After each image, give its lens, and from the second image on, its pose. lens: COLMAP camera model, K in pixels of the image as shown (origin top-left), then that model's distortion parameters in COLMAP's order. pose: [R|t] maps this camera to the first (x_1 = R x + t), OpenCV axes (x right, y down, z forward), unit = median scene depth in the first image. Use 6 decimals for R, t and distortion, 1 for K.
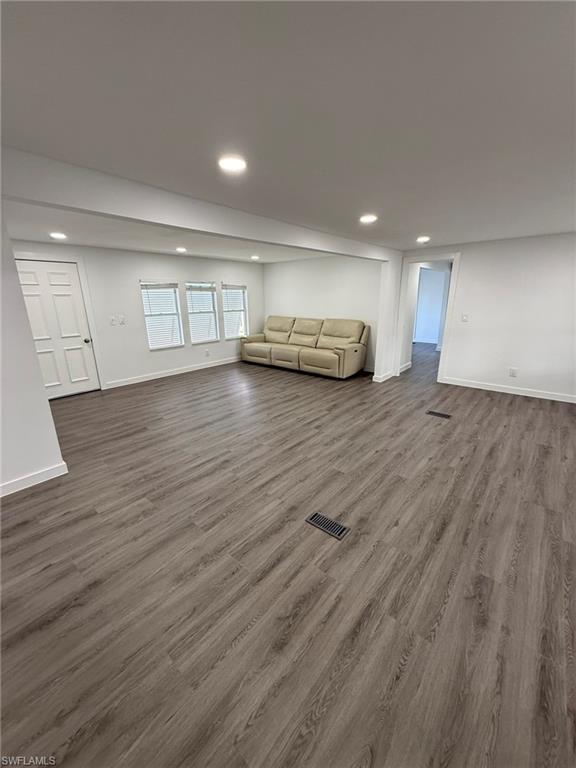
lens RADIAL K [[304.9, 0, 288.7], [0, 304.9, 381.3], [0, 0, 1]] dist [0.000334, -0.000239]
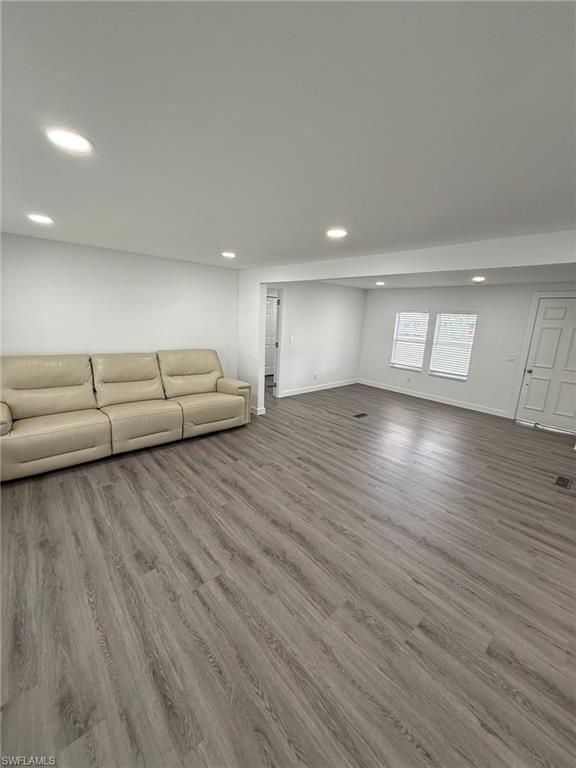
lens RADIAL K [[304.9, 0, 288.7], [0, 304.9, 381.3], [0, 0, 1]] dist [0.000334, -0.000239]
pose [[0.142592, -0.190756, 0.971226, -0.654147], [0.218682, 0.963075, 0.157049, -0.252863], [-0.965322, 0.189996, 0.179041, 0.870277]]
